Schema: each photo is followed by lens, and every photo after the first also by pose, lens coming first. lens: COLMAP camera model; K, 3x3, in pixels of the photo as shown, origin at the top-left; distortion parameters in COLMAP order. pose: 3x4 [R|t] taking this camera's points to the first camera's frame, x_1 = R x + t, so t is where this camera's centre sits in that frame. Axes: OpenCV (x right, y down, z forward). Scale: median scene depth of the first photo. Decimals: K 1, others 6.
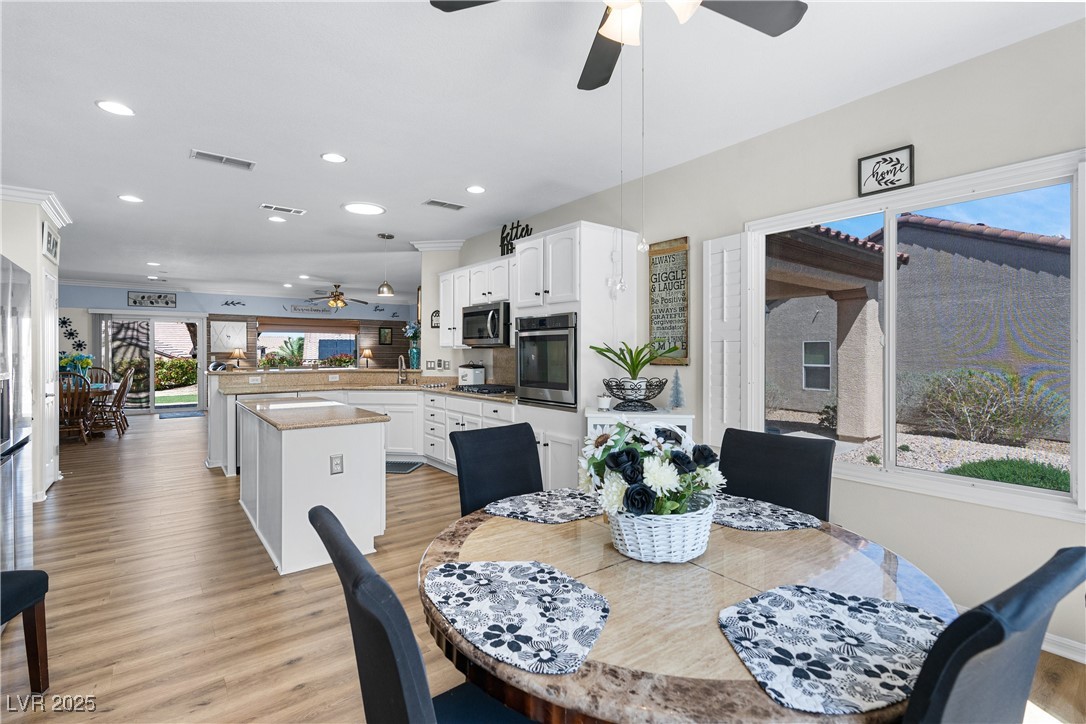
lens RADIAL K [[492.4, 0, 531.6], [0, 492.4, 353.0], [0, 0, 1]] dist [-0.002807, -0.000439]
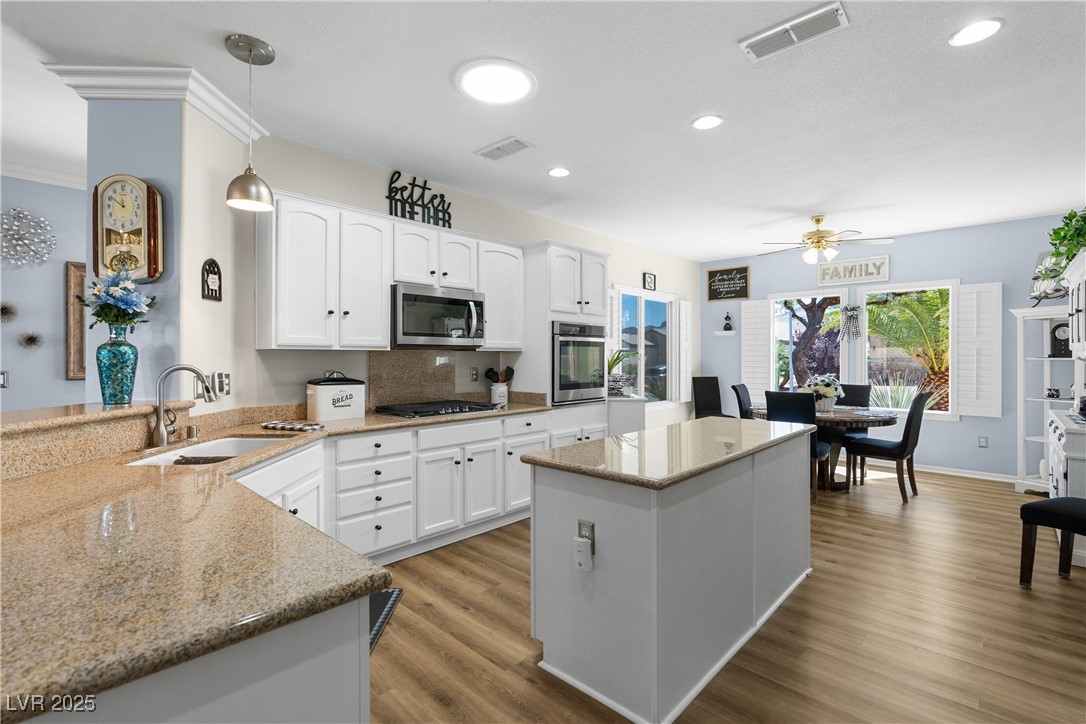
lens RADIAL K [[493.5, 0, 537.7], [0, 493.5, 359.3], [0, 0, 1]] dist [-0.006695, 0.001112]
pose [[-0.153133, -0.004142, 0.988197, -0.658480], [0.005097, 0.999975, 0.004981, -0.000334], [-0.988192, 0.005800, -0.153108, 0.786839]]
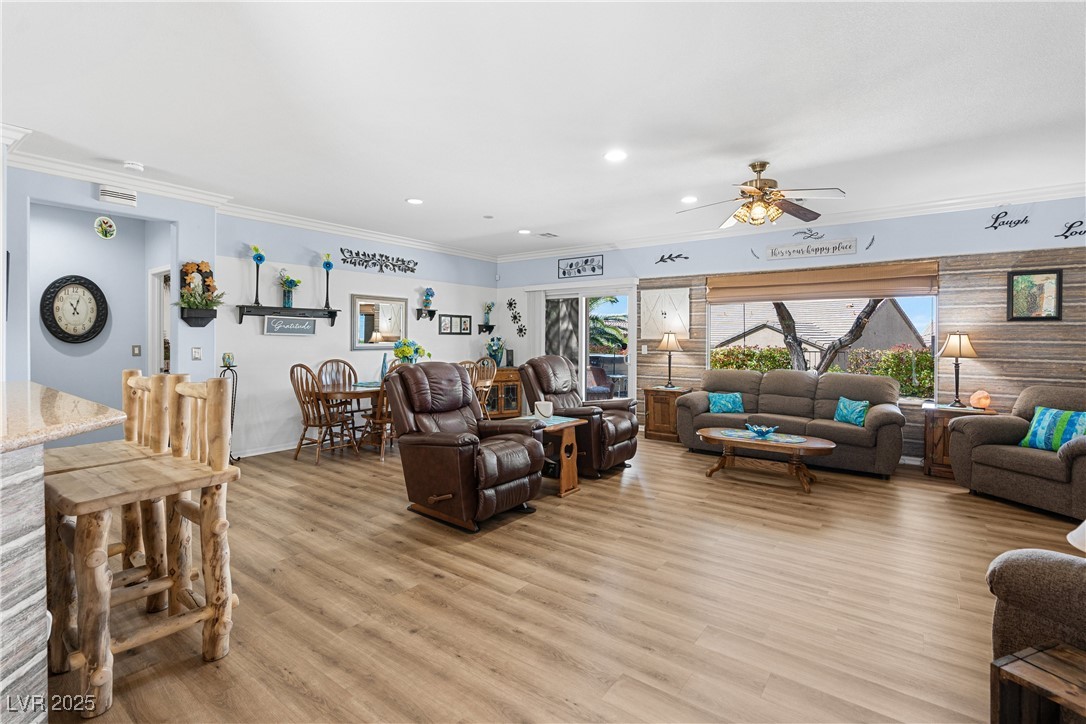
lens RADIAL K [[503.4, 0, 540.8], [0, 503.4, 337.6], [0, 0, 1]] dist [-0.000949, 0.001533]
pose [[0.273846, 0.001203, -0.961773, -0.109514], [-0.008675, 0.999962, -0.001219, -0.003703], [0.961734, 0.008677, 0.273846, 1.209868]]
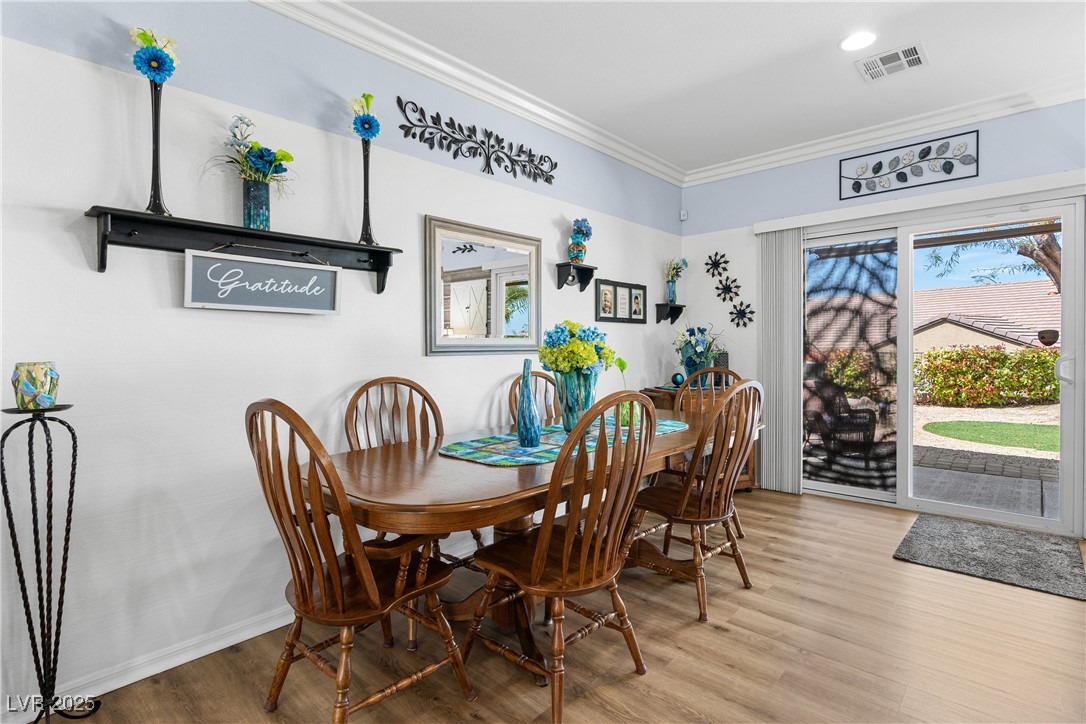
lens RADIAL K [[535.9, 0, 540.6], [0, 535.9, 354.1], [0, 0, 1]] dist [-0.001484, 0.001168]
pose [[0.175509, 0.014269, -0.984374, -0.747047], [0.003559, 0.999879, 0.015128, 0.017954], [0.984471, -0.006159, 0.175437, 1.135126]]
